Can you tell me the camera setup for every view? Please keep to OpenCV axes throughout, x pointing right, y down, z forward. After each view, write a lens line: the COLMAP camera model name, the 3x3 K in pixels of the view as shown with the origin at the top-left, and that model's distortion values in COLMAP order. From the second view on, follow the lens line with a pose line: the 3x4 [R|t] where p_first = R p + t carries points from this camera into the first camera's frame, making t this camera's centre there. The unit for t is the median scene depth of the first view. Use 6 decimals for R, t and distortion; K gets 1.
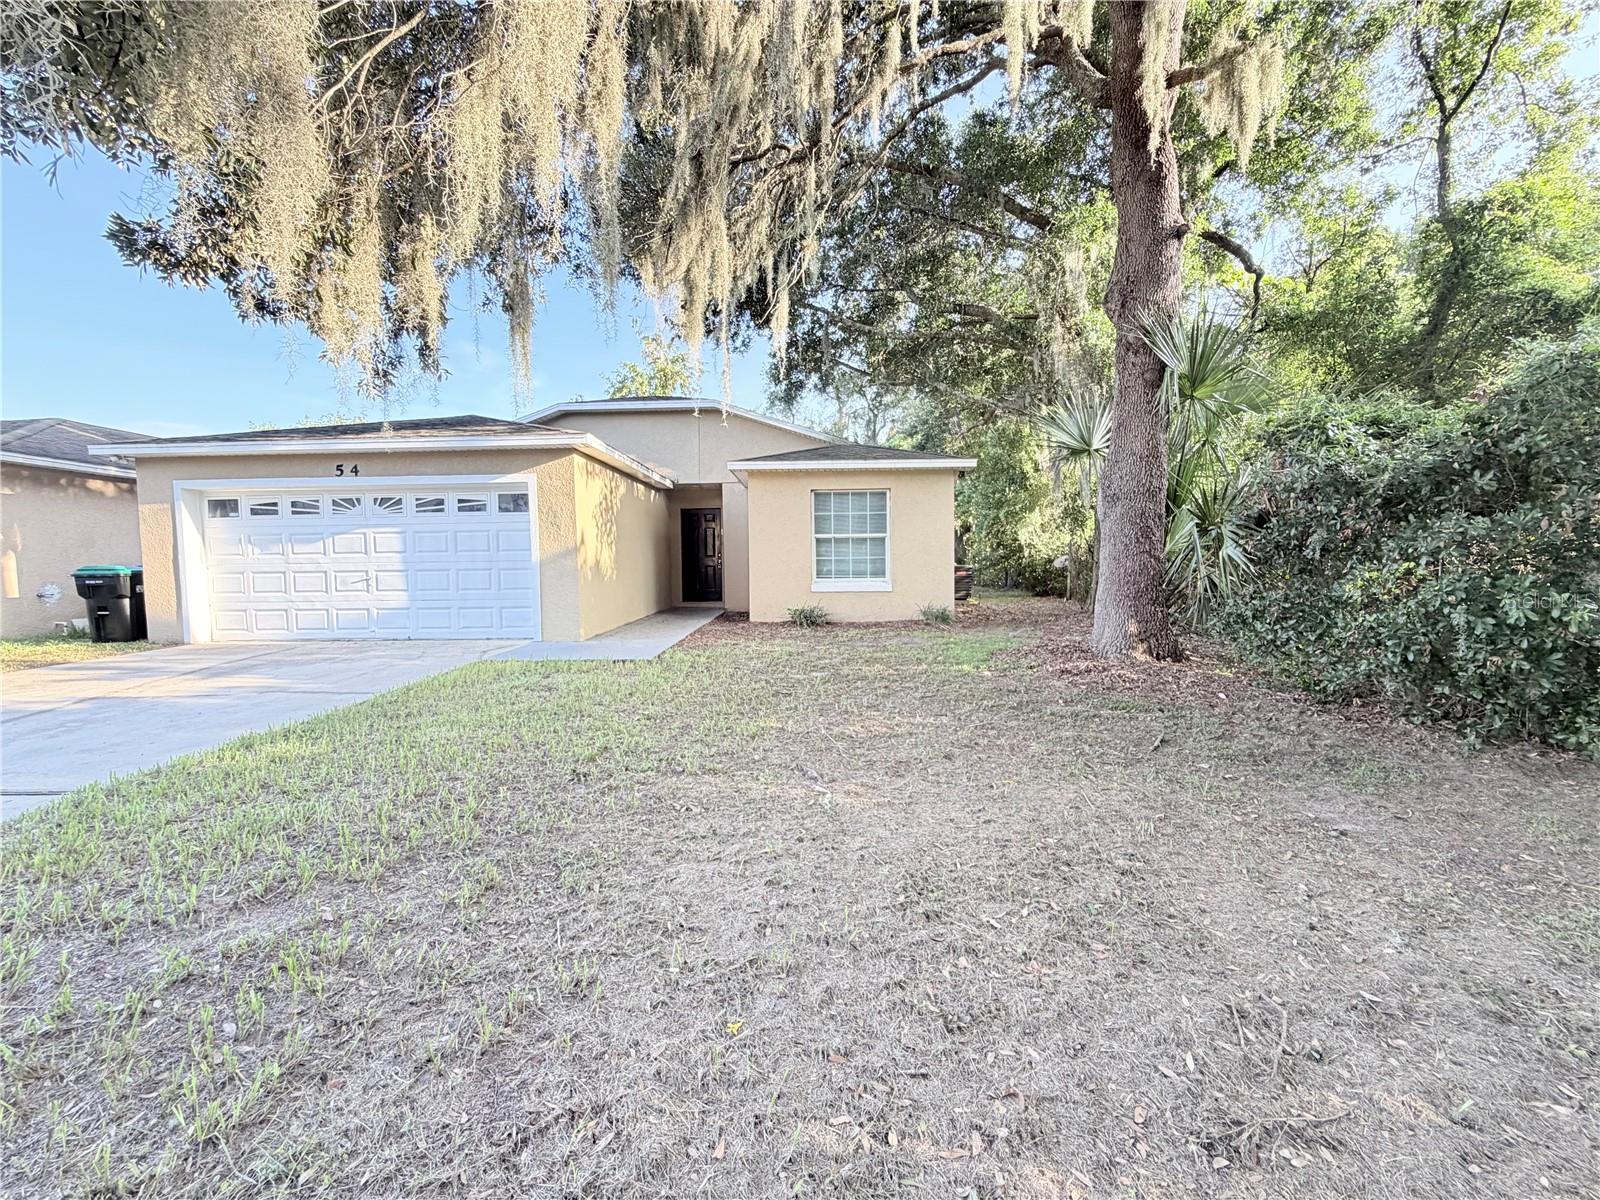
lens RADIAL K [[638.2, 0, 801.5], [0, 638.2, 599.4], [0, 0, 1]] dist [0.000085, 0.000420]
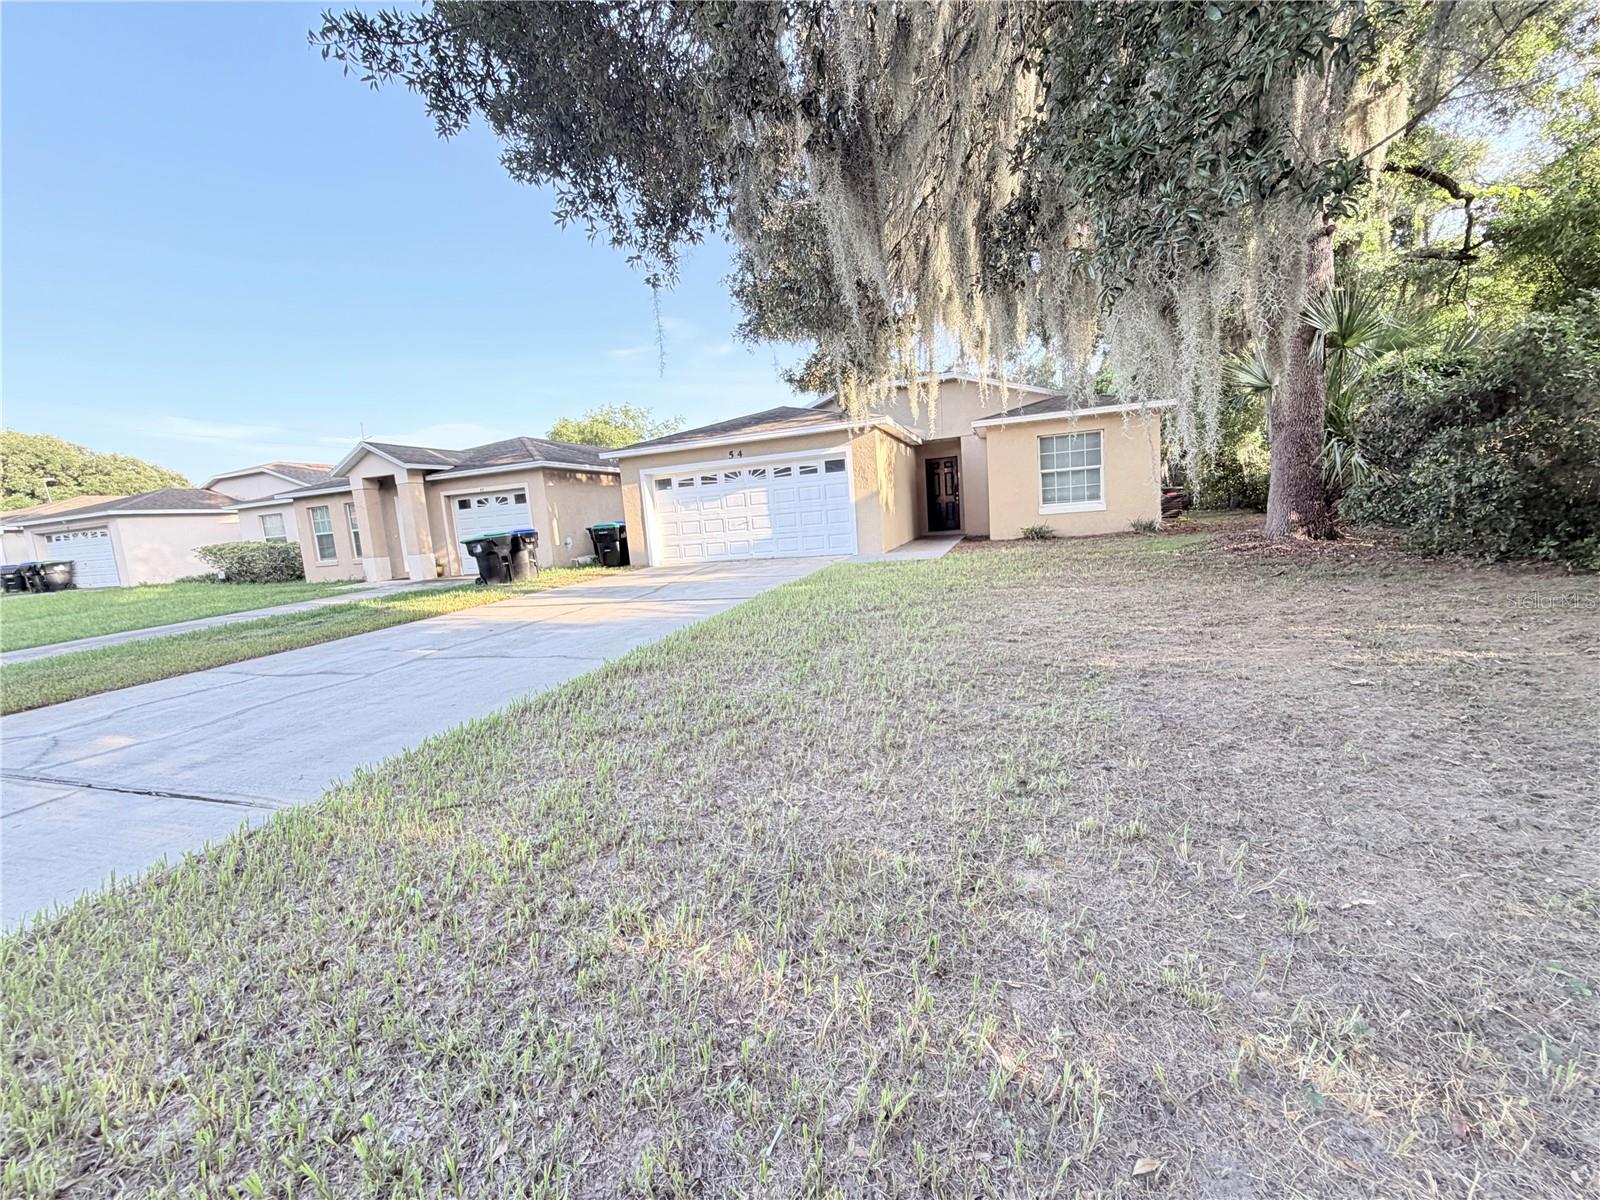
lens RADIAL K [[638.2, 0, 799.9], [0, 638.2, 597.2], [0, 0, 1]] dist [0.000085, 0.000420]
pose [[0.953758, -0.024177, -0.299601, -0.077536], [0.047612, 0.996327, 0.071169, 0.048807], [0.296780, -0.082143, 0.951406, -0.497626]]
